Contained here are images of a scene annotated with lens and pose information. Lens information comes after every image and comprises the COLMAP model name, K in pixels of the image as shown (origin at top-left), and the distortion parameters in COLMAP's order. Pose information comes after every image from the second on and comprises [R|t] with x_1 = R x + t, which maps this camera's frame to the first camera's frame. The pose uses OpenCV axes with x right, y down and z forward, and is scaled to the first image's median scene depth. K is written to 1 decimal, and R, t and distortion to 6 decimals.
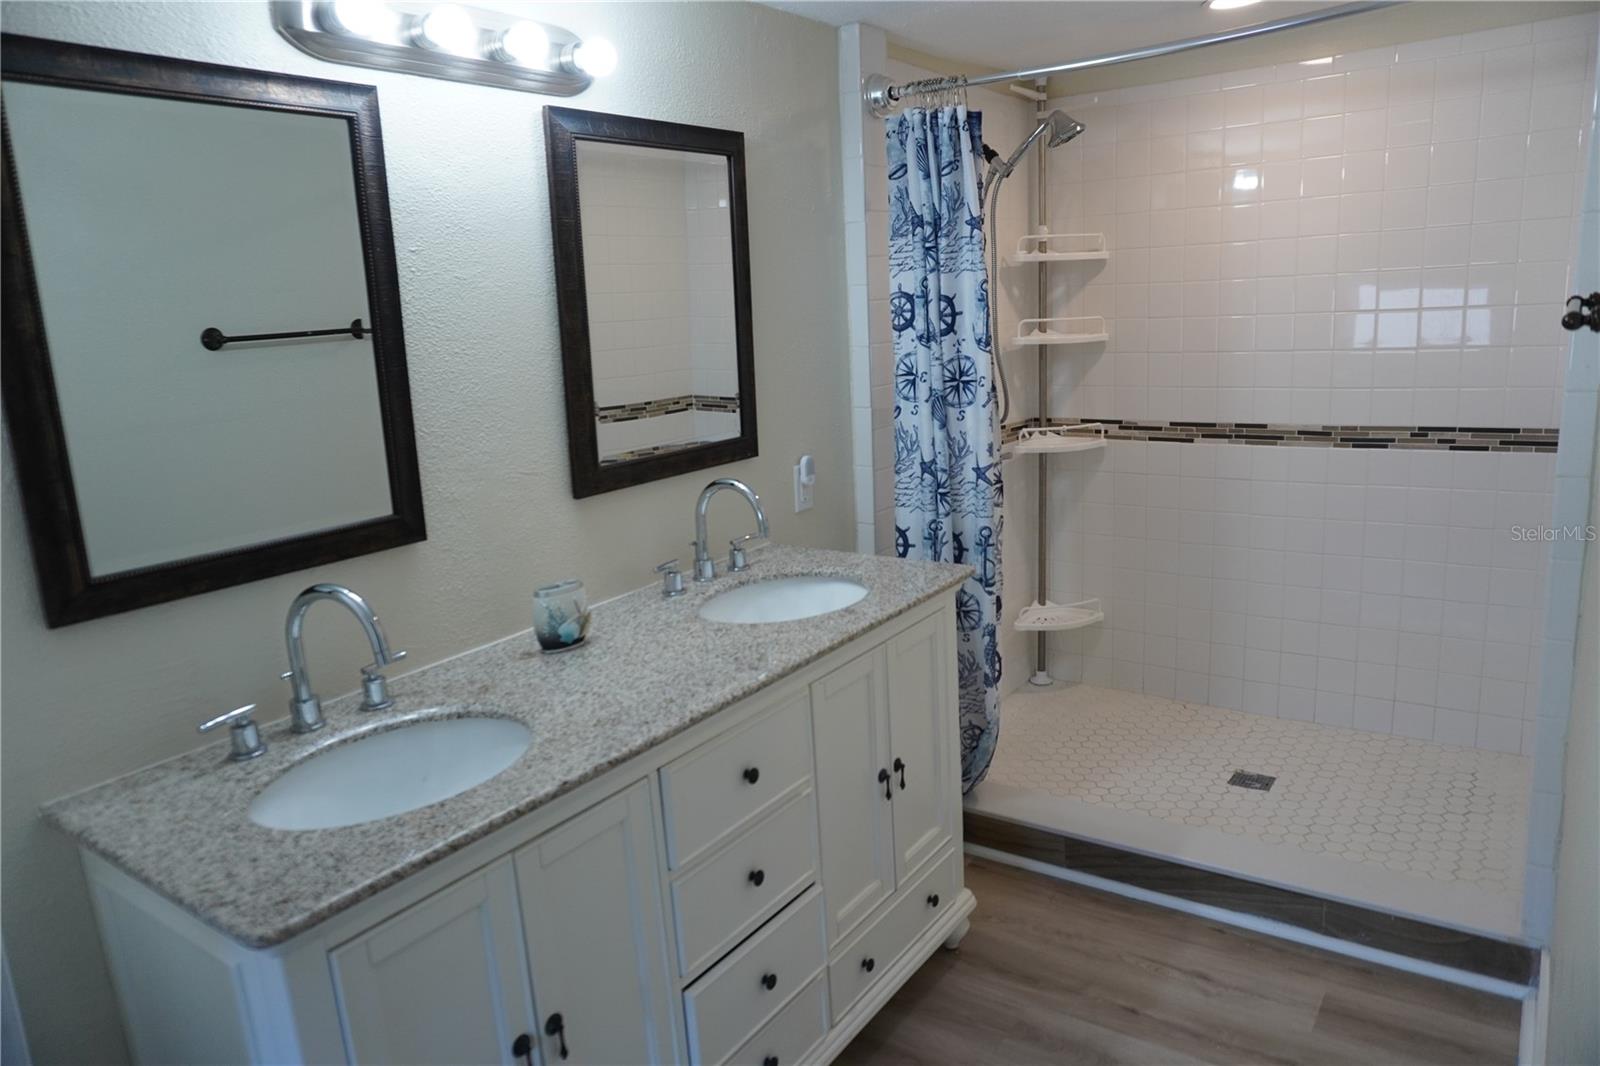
lens RADIAL K [[1073.7, 0, 800.0], [0, 1073.7, 533.0], [0, 0, 1]] dist [-0.053649, 0.043320]
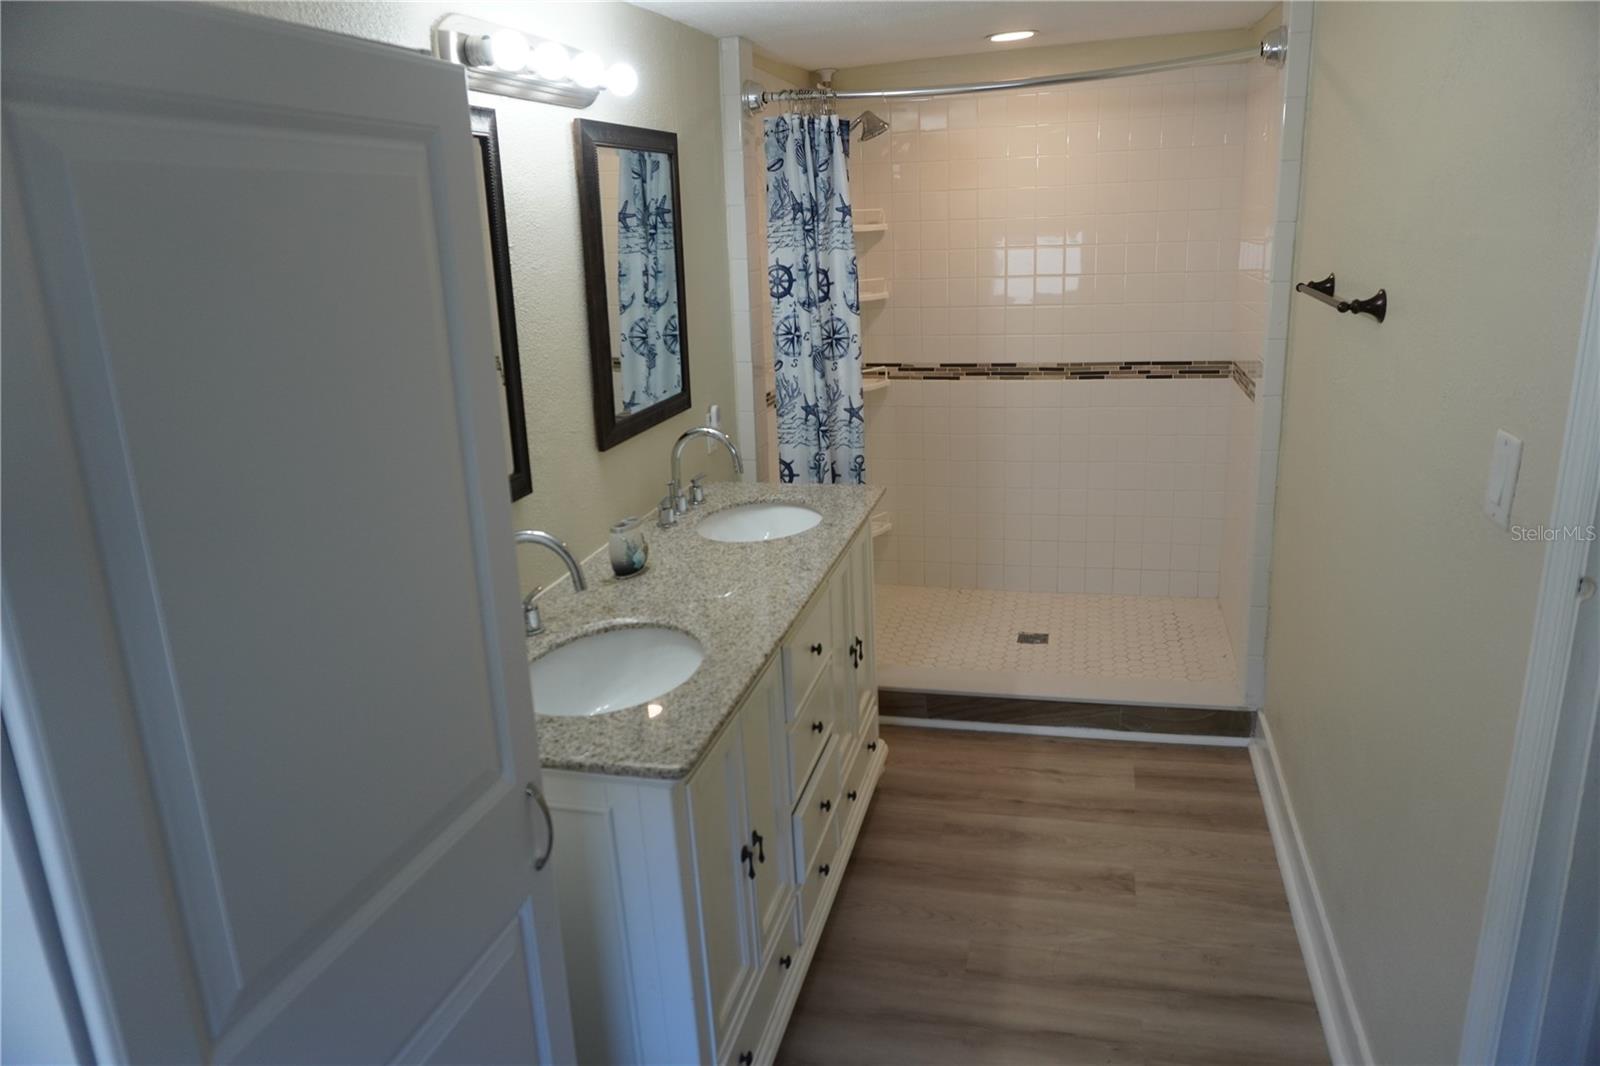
lens RADIAL K [[1069.5, 0, 800.0], [0, 1069.5, 533.0], [0, 0, 1]] dist [-0.057855, 0.000760]
pose [[0.935706, -0.087927, 0.341648, -0.327942], [0.068661, 0.995313, 0.068106, -0.005620], [-0.346035, -0.040269, 0.937357, -0.146830]]
